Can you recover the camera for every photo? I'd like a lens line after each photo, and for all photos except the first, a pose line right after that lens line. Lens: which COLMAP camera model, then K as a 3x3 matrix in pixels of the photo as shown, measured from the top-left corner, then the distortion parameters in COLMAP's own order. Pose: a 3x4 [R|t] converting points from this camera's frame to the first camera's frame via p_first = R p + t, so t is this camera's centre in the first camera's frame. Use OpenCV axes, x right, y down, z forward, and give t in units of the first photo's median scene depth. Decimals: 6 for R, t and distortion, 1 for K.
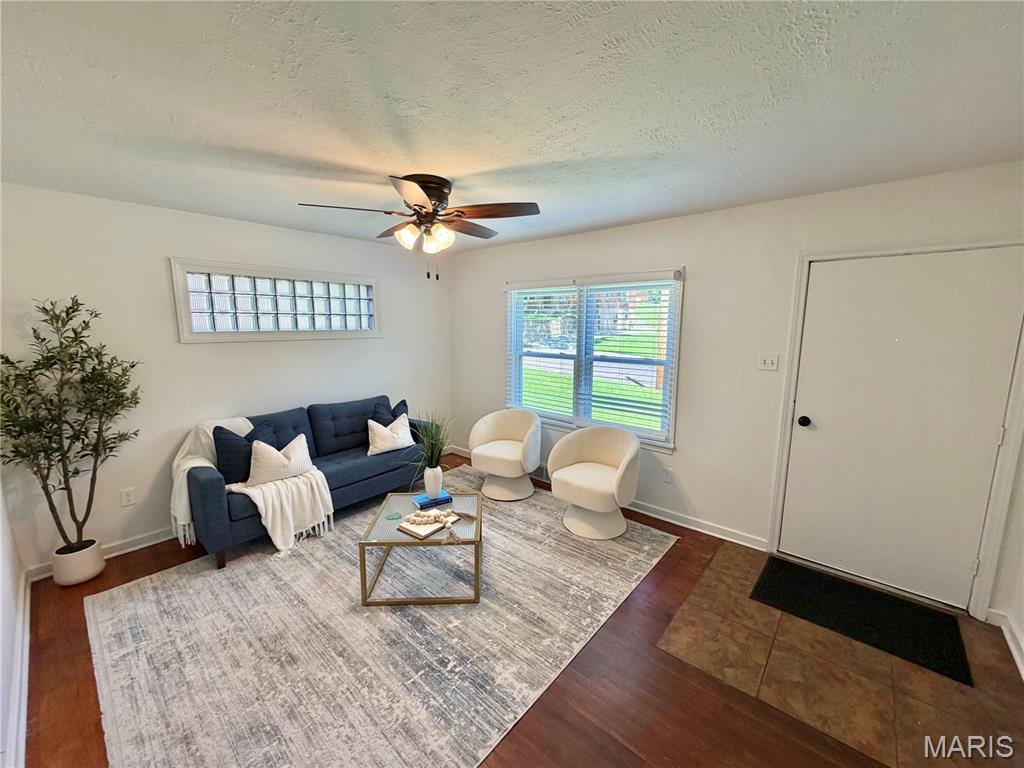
lens RADIAL K [[403.2, 0, 512.0], [0, 403.2, 384.0], [0, 0, 1]] dist [0.000358, 0.000077]
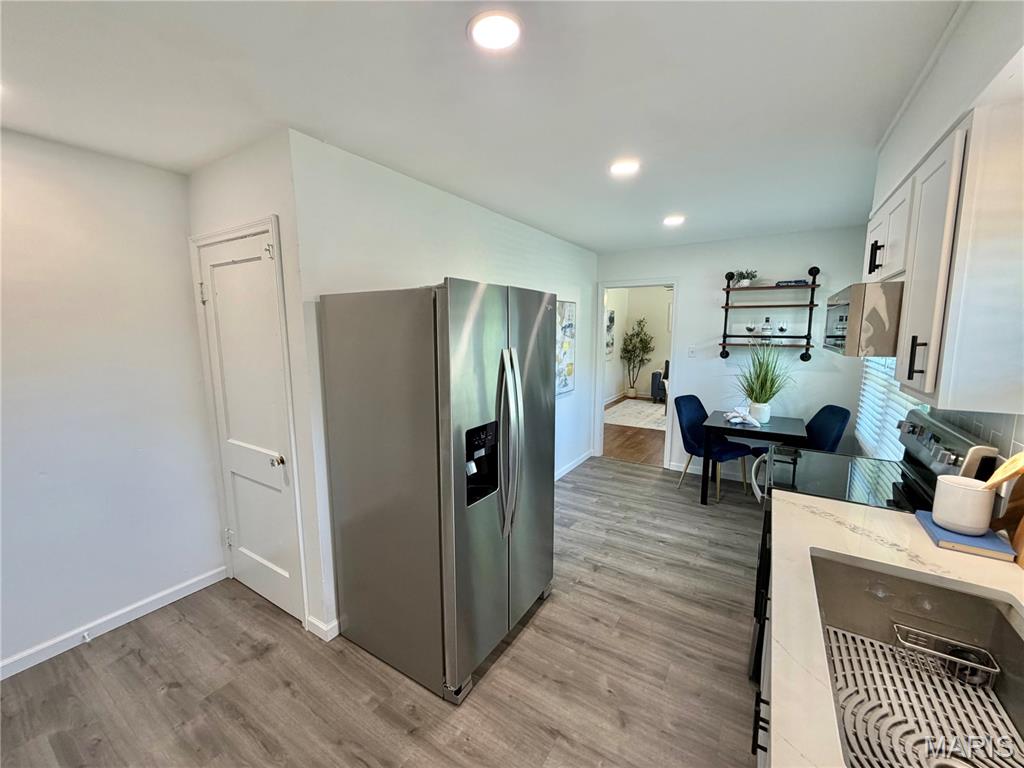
lens RADIAL K [[409.0, 0, 510.8], [0, 409.0, 384.3], [0, 0, 1]] dist [-0.000128, 0.000147]
pose [[0.145662, 0.141184, -0.979209, 2.167506], [-0.144123, 0.982235, 0.120181, 0.089183], [0.978780, 0.123621, 0.163422, -0.602113]]
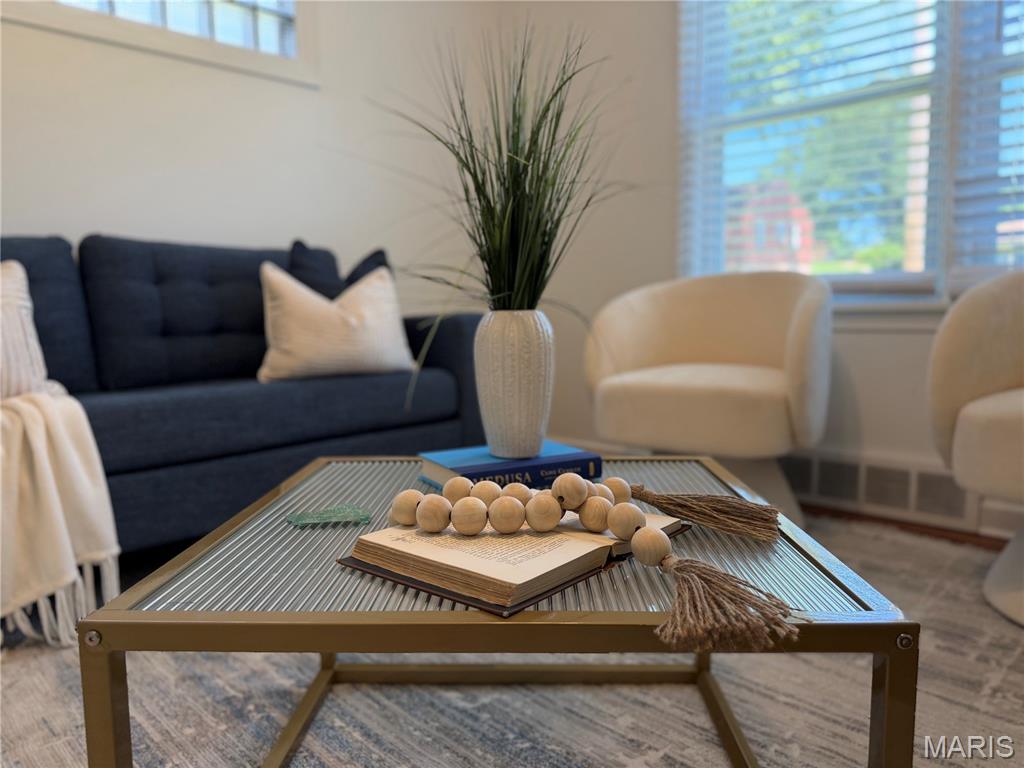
lens RADIAL K [[722.2, 0, 516.3], [0, 722.2, 384.8], [0, 0, 1]] dist [0.051045, -0.059387]
pose [[0.997293, -0.011314, -0.072654, -0.165947], [0.007437, 0.998545, -0.053409, 0.264385], [0.073153, 0.052724, 0.995926, 0.607429]]
